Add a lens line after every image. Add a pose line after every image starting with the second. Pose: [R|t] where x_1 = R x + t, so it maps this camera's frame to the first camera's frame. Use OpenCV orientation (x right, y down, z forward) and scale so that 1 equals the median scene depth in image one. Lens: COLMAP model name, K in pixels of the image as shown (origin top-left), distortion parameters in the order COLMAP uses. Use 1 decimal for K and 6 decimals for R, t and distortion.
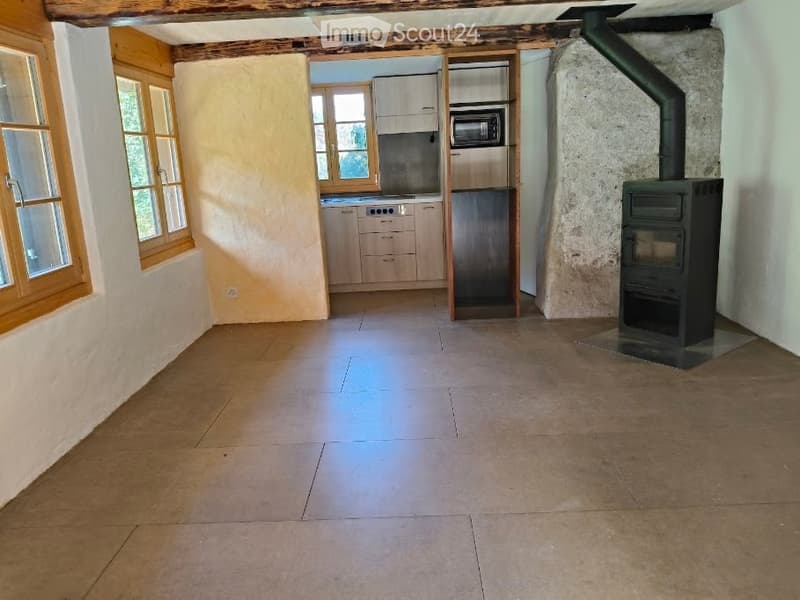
lens RADIAL K [[623.5, 0, 406.5], [0, 623.5, 299.5], [0, 0, 1]] dist [0.032498, -0.002516]
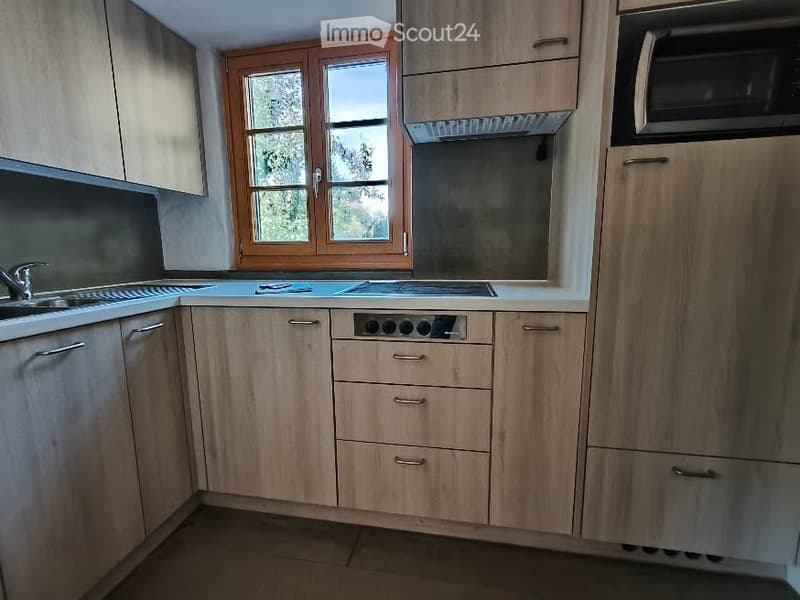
lens RADIAL K [[373.8, 0, 391.3], [0, 373.8, 303.8], [0, 0, 1]] dist [-0.047331, 0.000021]
pose [[0.983399, 0.064647, -0.169550, -0.008366], [-0.077556, 0.994482, -0.070649, -0.134849], [0.164047, 0.082626, 0.982986, 0.767996]]
